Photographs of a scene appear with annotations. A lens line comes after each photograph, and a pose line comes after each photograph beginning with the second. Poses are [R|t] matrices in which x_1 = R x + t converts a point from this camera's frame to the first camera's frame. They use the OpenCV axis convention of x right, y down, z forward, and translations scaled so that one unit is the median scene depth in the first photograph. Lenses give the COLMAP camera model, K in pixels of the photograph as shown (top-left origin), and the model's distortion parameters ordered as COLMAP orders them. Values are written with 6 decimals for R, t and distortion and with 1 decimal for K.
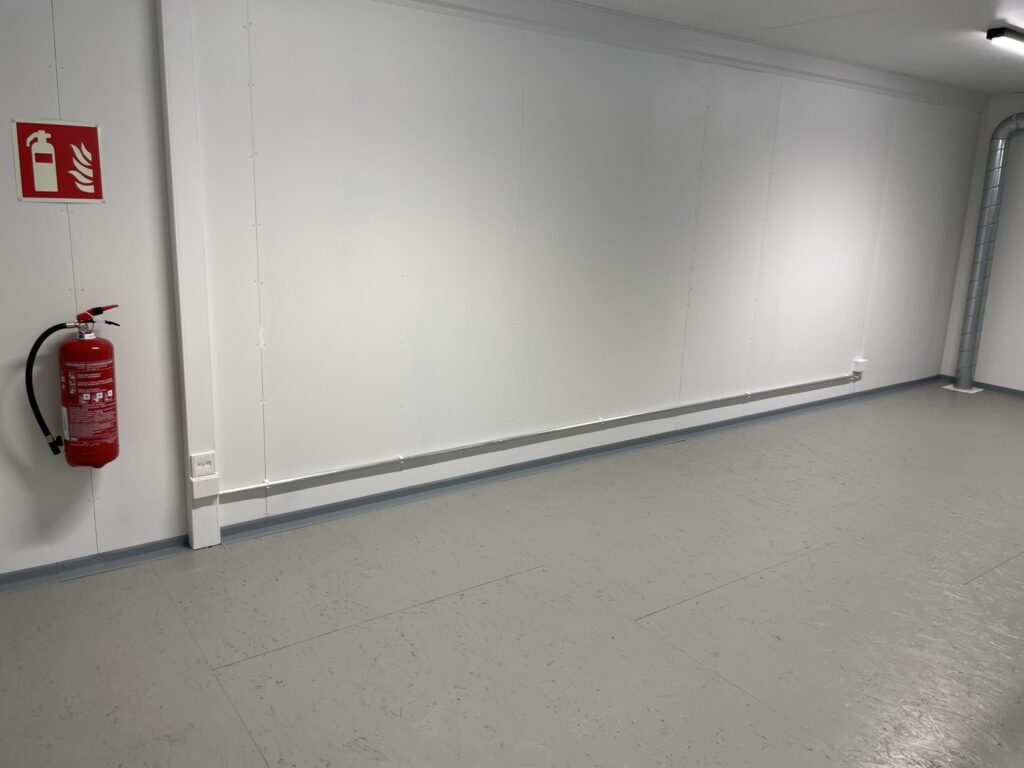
lens RADIAL K [[787.7, 0, 512.1], [0, 787.7, 380.5], [0, 0, 1]] dist [0.034682, -0.009540]
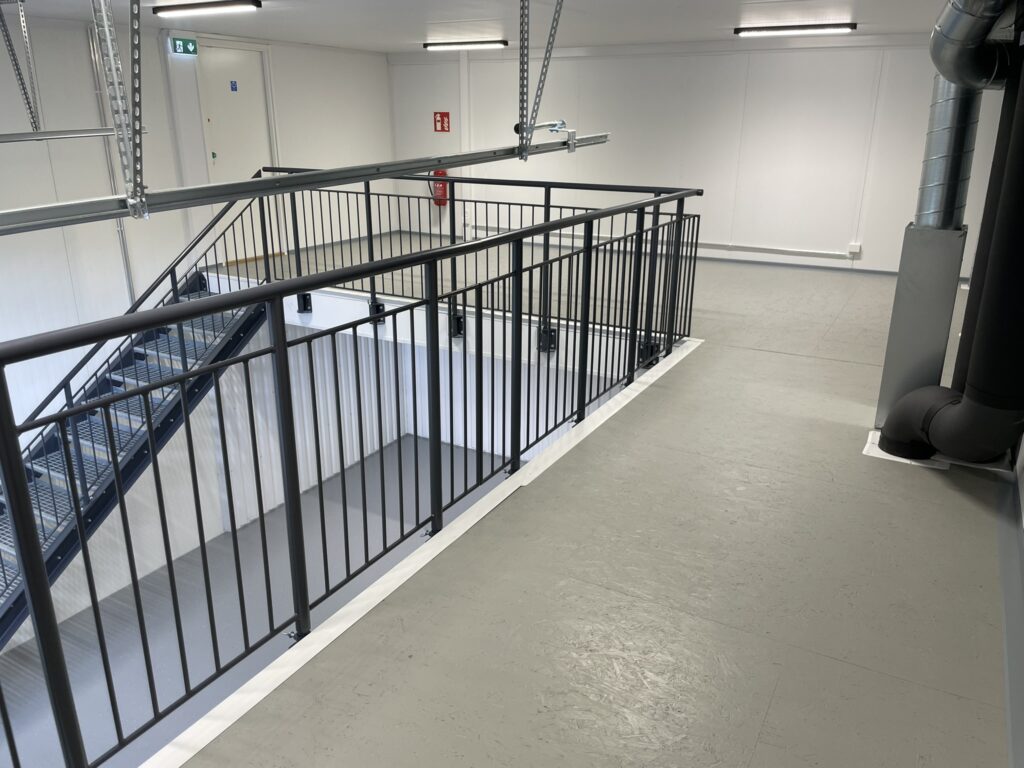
lens RADIAL K [[787.7, 0, 516.3], [0, 787.7, 386.9], [0, 0, 1]] dist [0.034682, -0.009540]
pose [[0.391627, 0.276481, -0.877603, 3.227002], [-0.187897, 0.957719, 0.217873, 0.049652], [0.900735, 0.079574, 0.427018, -0.198158]]
